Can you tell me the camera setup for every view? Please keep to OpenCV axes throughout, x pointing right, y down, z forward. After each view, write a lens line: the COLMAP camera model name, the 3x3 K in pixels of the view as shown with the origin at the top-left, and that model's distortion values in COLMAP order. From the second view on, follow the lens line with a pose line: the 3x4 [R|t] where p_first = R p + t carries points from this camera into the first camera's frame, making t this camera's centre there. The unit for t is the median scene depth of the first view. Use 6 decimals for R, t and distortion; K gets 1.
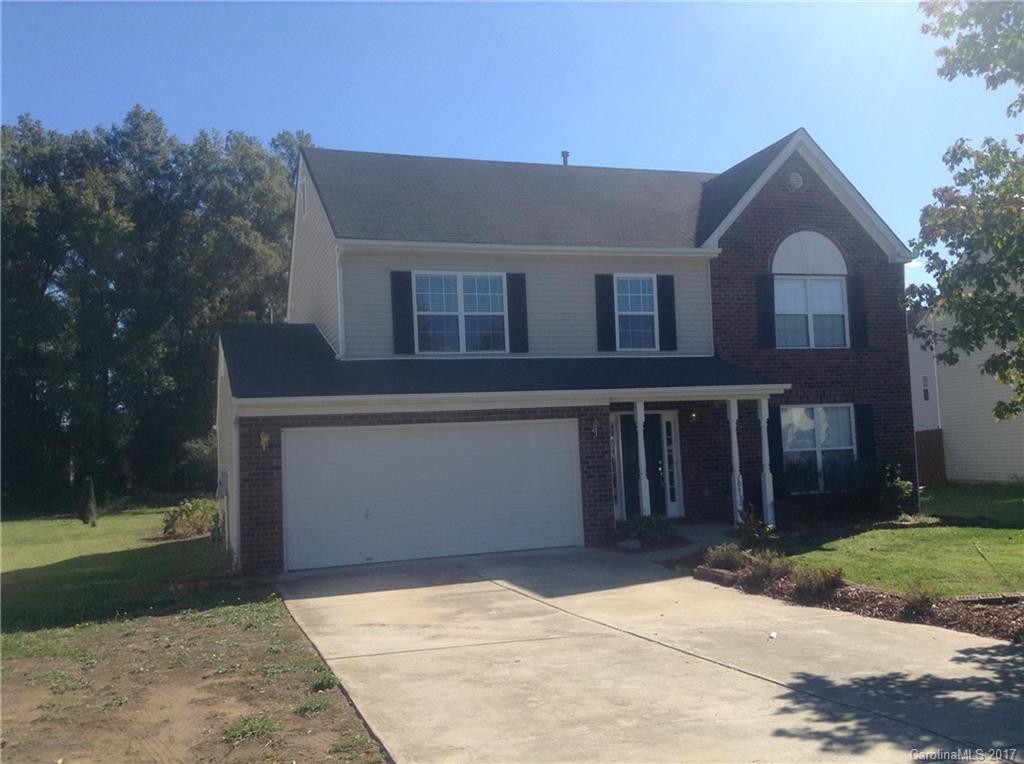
lens RADIAL K [[929.9, 0, 512.0], [0, 929.9, 382.0], [0, 0, 1]] dist [0.195460, -0.455378]
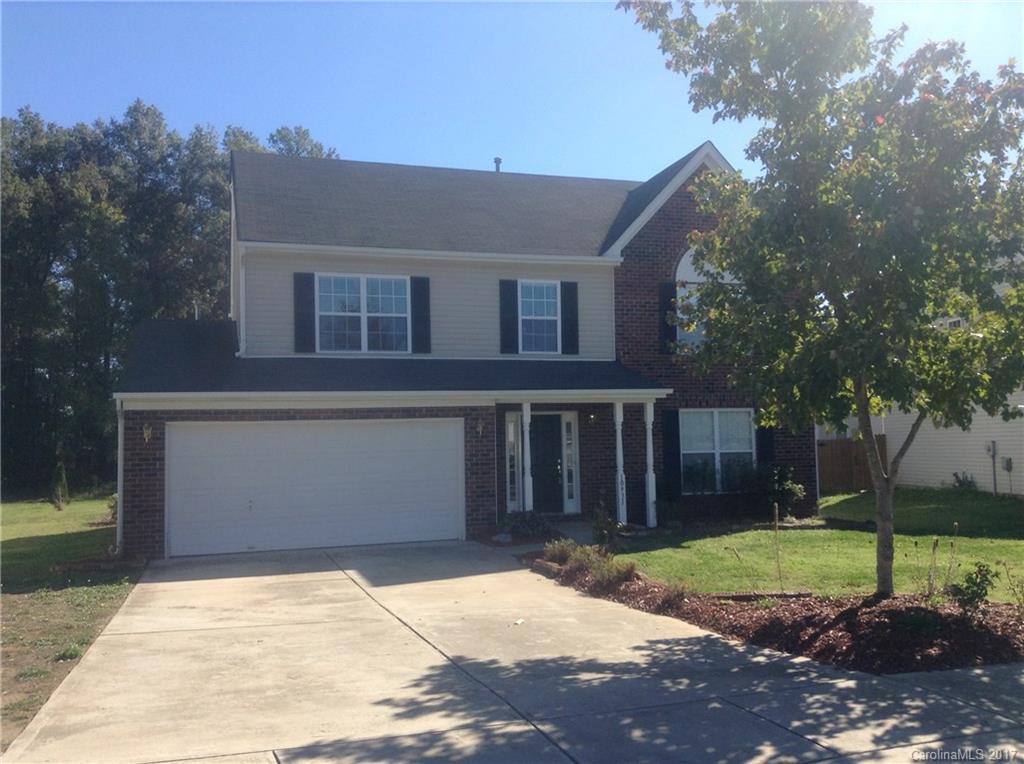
lens RADIAL K [[923.6, 0, 510.6], [0, 923.6, 385.4], [0, 0, 1]] dist [0.232172, -0.574345]
pose [[0.999546, 0.021165, -0.021431, 0.127434], [-0.020975, 0.999739, 0.009023, -0.006980], [0.021617, -0.008569, 0.999730, -0.034867]]
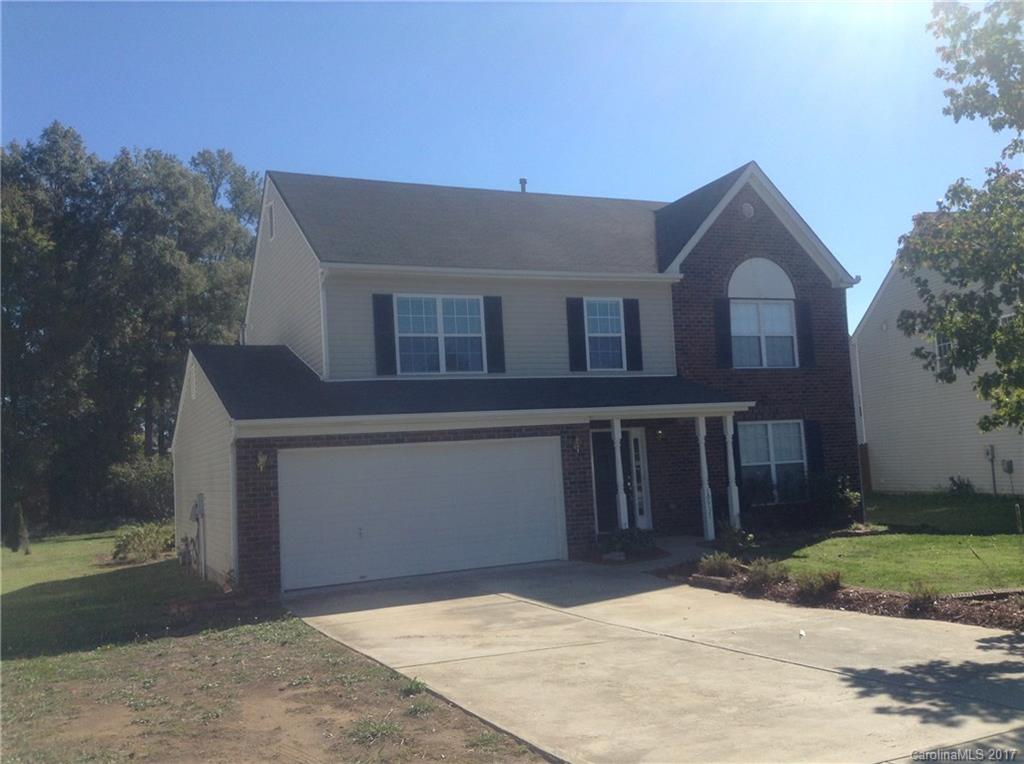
lens RADIAL K [[927.1, 0, 512.0], [0, 927.1, 382.0], [0, 0, 1]] dist [0.178291, -0.372450]
pose [[0.995513, -0.005576, 0.094460, -0.070313], [0.007571, 0.999756, -0.020774, -0.000165], [-0.094321, 0.021396, 0.995312, -0.023334]]
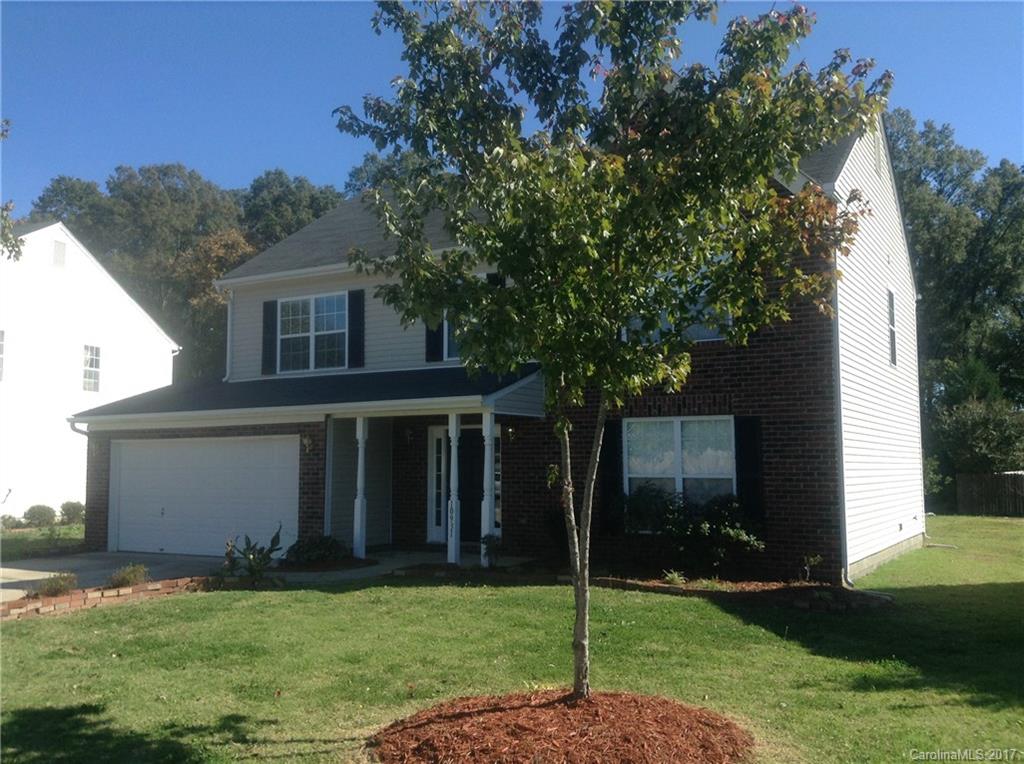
lens RADIAL K [[923.6, 0, 510.6], [0, 923.6, 385.4], [0, 0, 1]] dist [0.232172, -0.574345]
pose [[0.650572, -0.024432, -0.759051, 0.867304], [0.029740, 0.999535, -0.006683, -0.000571], [0.758862, -0.018226, 0.650996, 0.452340]]
